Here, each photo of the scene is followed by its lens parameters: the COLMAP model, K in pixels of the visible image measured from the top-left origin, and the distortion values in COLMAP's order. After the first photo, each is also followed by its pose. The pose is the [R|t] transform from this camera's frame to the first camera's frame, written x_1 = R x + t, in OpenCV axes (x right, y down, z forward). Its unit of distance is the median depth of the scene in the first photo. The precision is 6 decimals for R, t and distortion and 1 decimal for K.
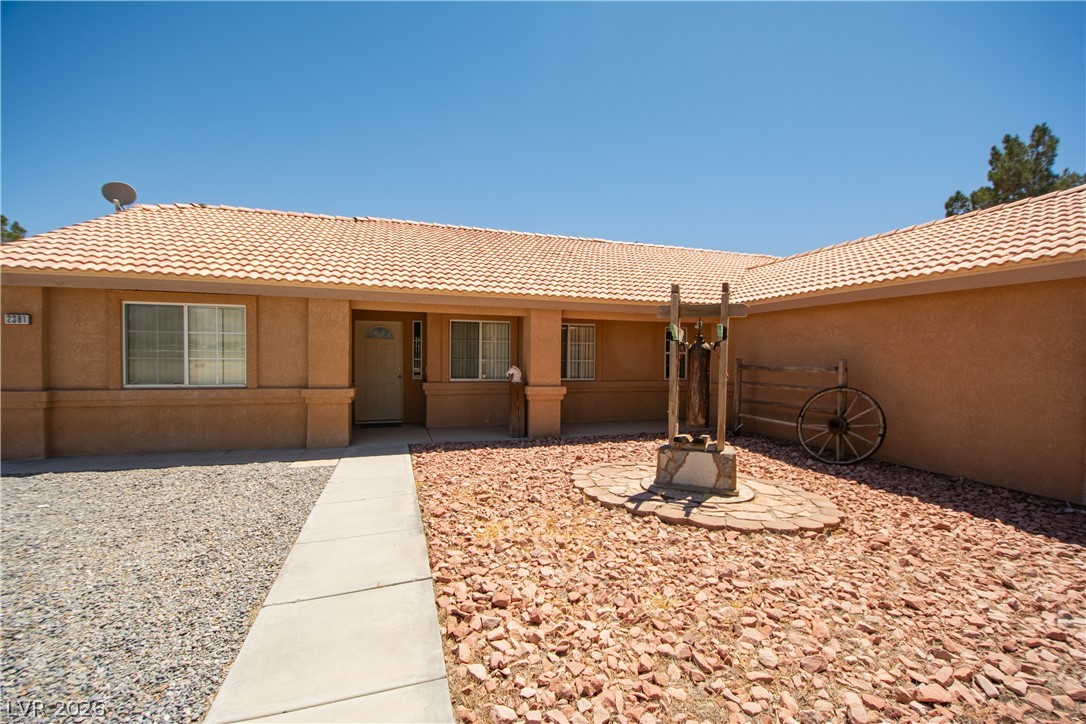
lens RADIAL K [[482.7, 0, 545.0], [0, 482.7, 354.7], [0, 0, 1]] dist [0.011577, -0.001742]
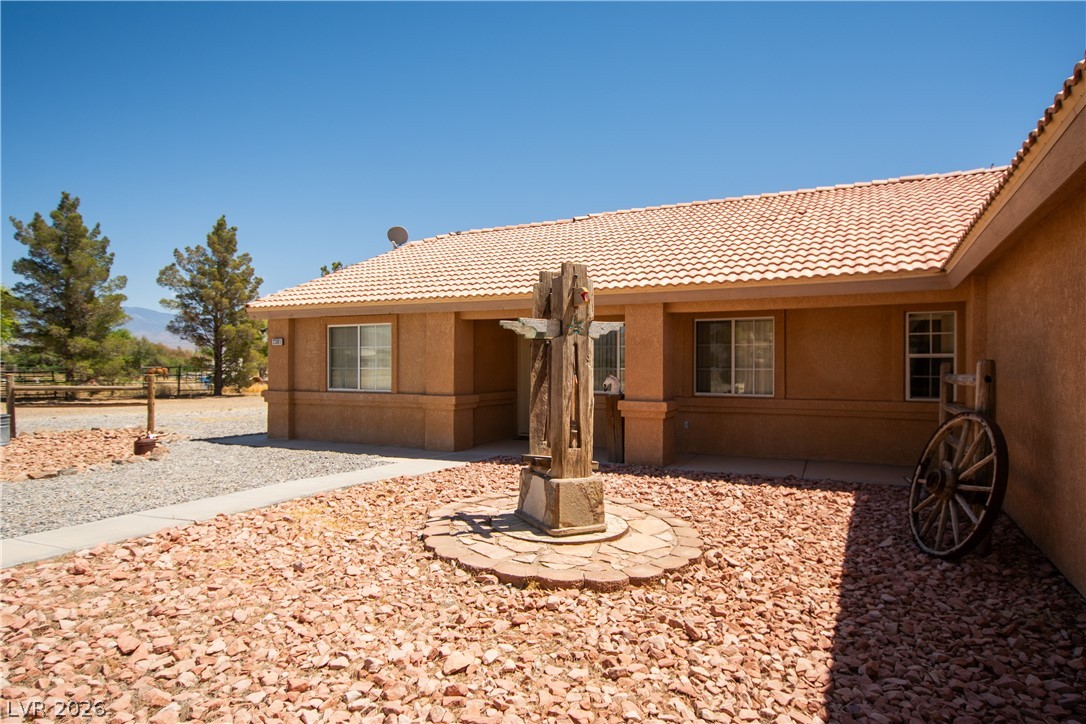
lens RADIAL K [[632.9, 0, 546.1], [0, 632.9, 371.7], [0, 0, 1]] dist [0.047640, 0.000407]
pose [[0.705891, -0.005718, -0.708297, 0.726419], [0.007013, 0.999975, -0.001084, 0.020783], [0.708286, -0.004203, 0.705914, 0.184508]]
